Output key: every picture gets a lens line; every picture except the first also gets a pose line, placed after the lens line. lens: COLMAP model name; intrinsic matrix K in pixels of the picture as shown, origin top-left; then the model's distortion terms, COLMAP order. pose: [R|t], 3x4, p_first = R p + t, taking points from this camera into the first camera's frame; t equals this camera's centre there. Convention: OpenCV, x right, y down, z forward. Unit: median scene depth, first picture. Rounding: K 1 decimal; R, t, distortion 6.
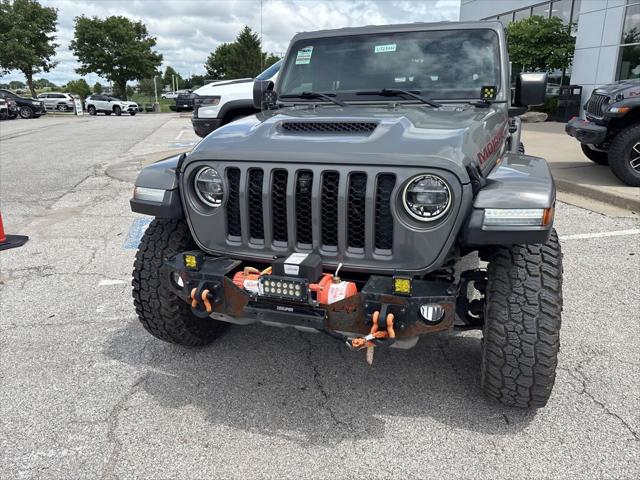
lens RADIAL K [[484.3, 0, 317.8], [0, 484.3, 236.7], [0, 0, 1]] dist [0.052210, -0.063197]
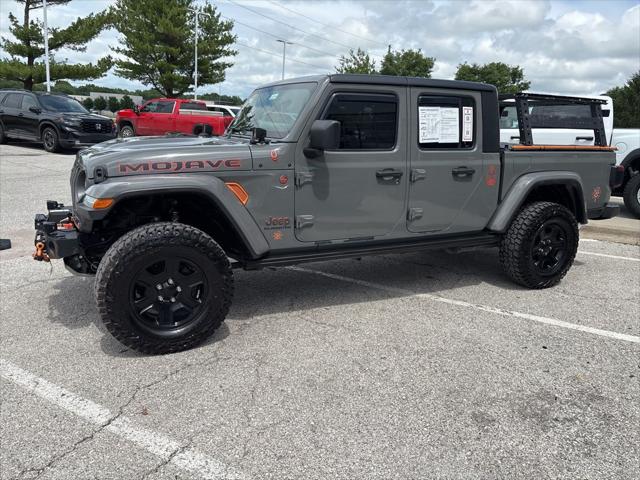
lens RADIAL K [[484.7, 0, 318.2], [0, 484.7, 244.0], [0, 0, 1]] dist [0.046623, -0.056226]
pose [[0.729335, 0.209310, -0.651352, 0.419373], [-0.251330, 0.967453, 0.029468, -0.029251], [0.636320, 0.142212, 0.758203, 0.059114]]
